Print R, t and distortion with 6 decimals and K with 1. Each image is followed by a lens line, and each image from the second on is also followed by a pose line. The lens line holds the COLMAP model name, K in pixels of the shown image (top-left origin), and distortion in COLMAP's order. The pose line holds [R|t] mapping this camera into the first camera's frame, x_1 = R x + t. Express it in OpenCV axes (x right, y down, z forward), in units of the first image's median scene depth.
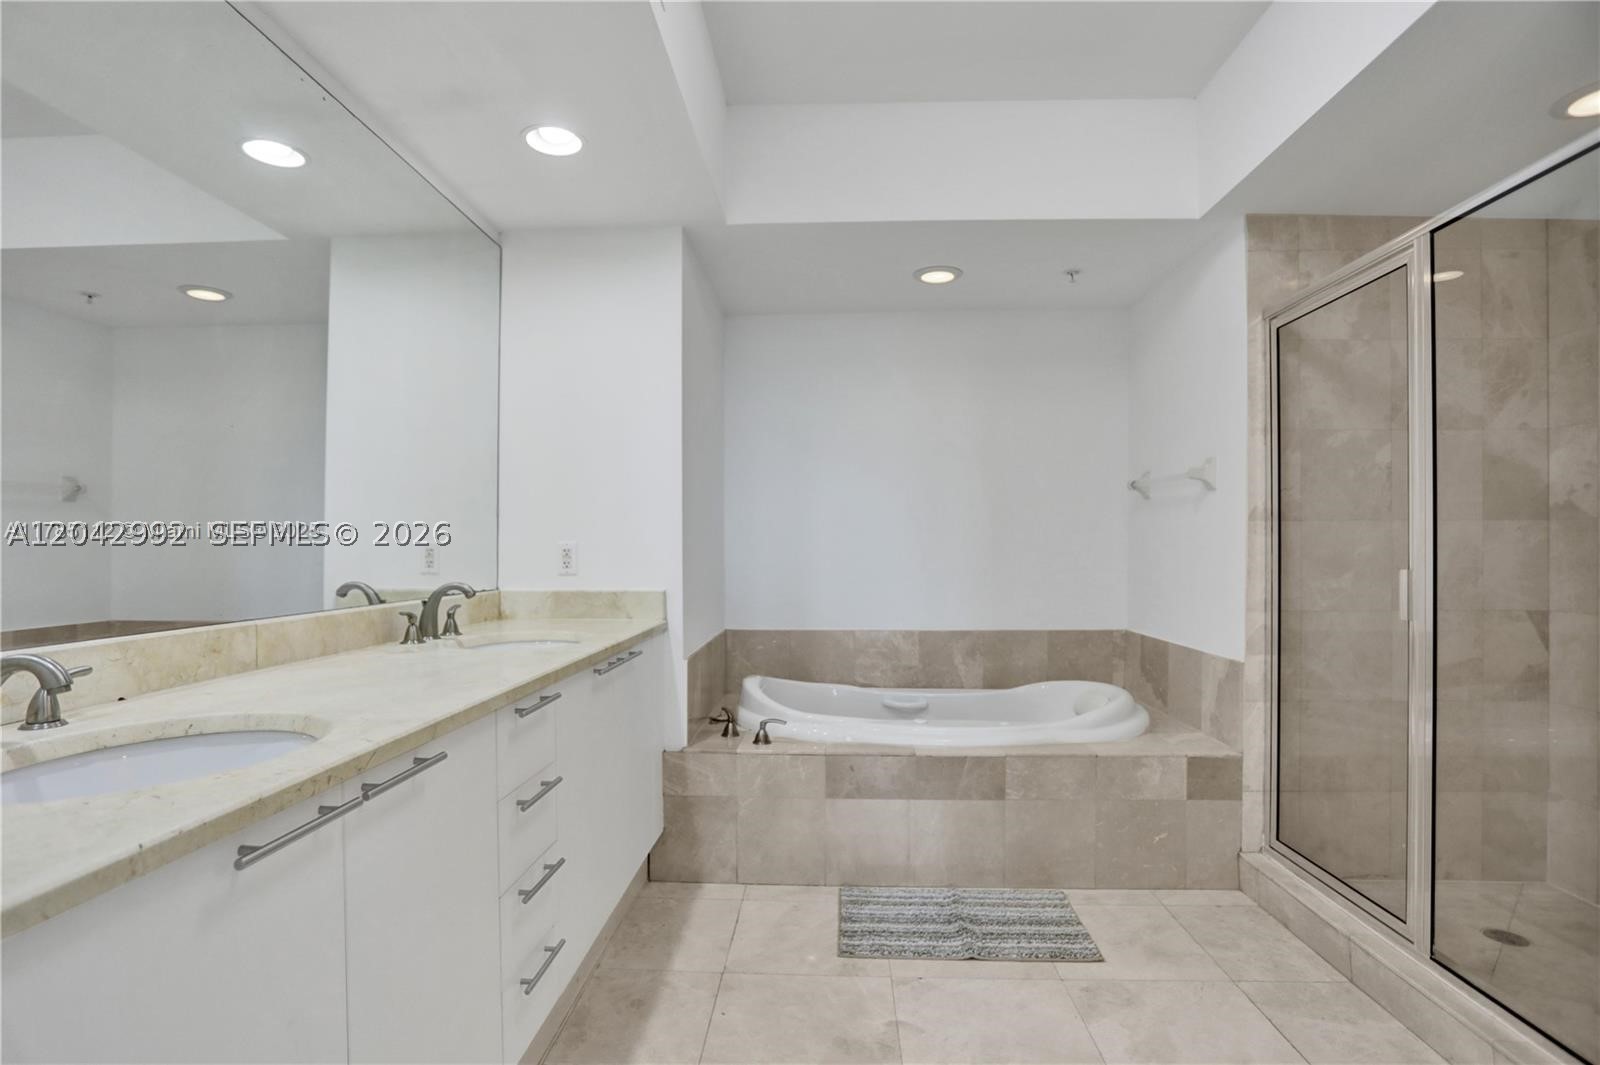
lens RADIAL K [[805.6, 0, 800.0], [0, 805.6, 532.5], [0, 0, 1]] dist [-0.027979, 0.000736]
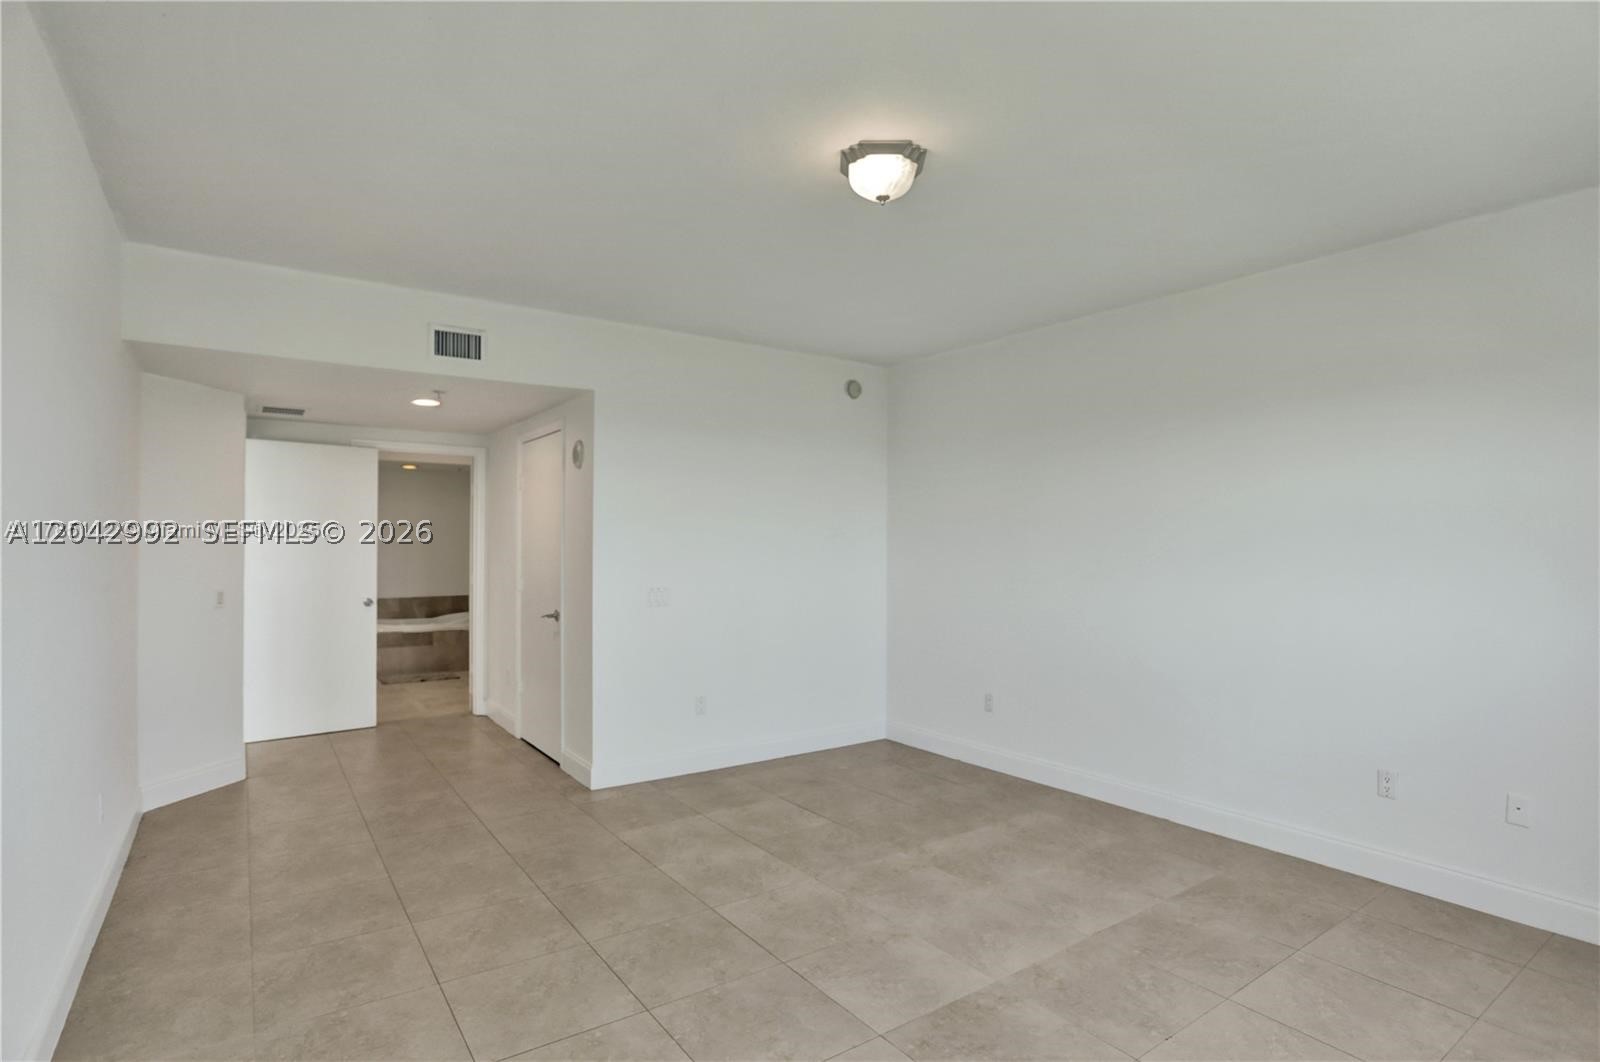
lens RADIAL K [[805.6, 0, 800.0], [0, 805.6, 531.0], [0, 0, 1]] dist [-0.027979, 0.000736]
pose [[0.791013, 0.005166, 0.611778, -0.537009], [-0.006181, 0.999981, -0.000453, -0.128702], [-0.611769, -0.003423, 0.791029, -2.401066]]
